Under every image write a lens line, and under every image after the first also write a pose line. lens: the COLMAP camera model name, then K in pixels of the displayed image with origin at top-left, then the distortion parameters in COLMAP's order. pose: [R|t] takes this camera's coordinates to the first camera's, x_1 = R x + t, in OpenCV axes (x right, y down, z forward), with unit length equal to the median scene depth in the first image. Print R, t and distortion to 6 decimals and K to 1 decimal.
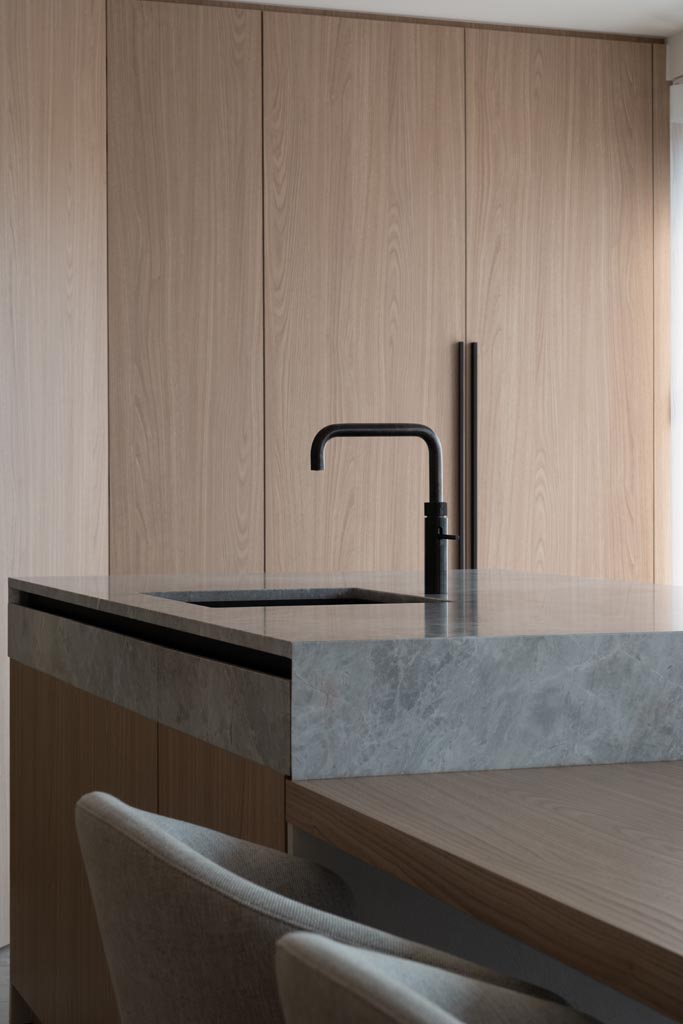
lens RADIAL K [[1933.1, 0, 341.9], [0, 1933.1, 511.6], [0, 0, 1]] dist [0.027203, 0.000000]
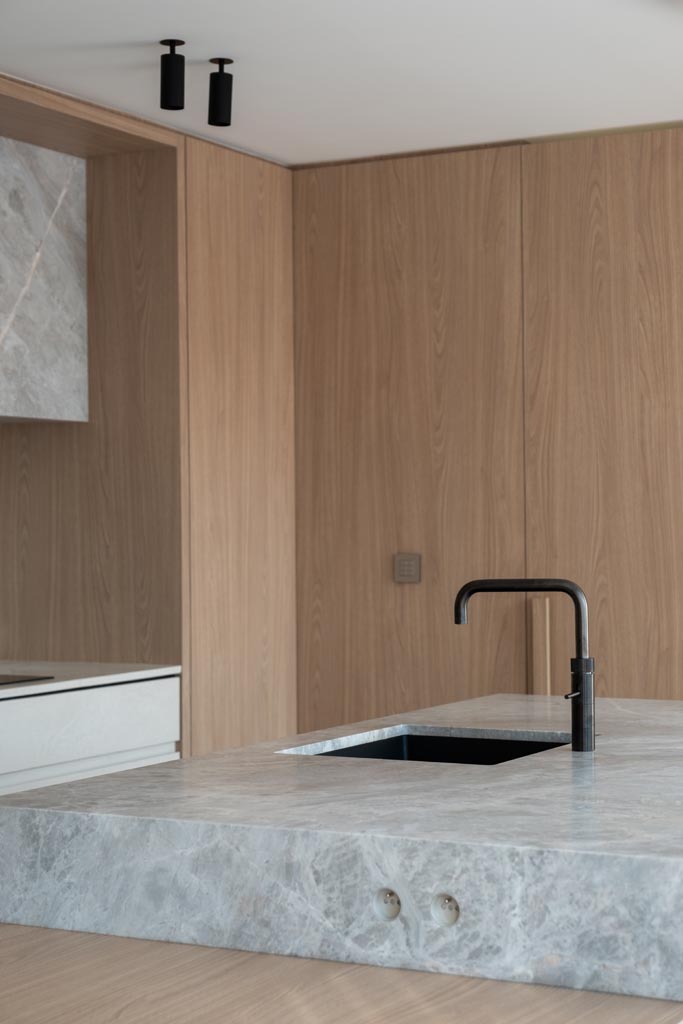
lens RADIAL K [[1933.1, 0, 341.0], [0, 1933.1, 513.8], [0, 0, 1]] dist [0.027203, 0.000000]
pose [[0.658274, -0.010582, -0.752704, 0.440938], [0.003141, 0.999931, -0.011311, -0.042046], [0.752772, 0.005082, 0.658262, 0.160519]]
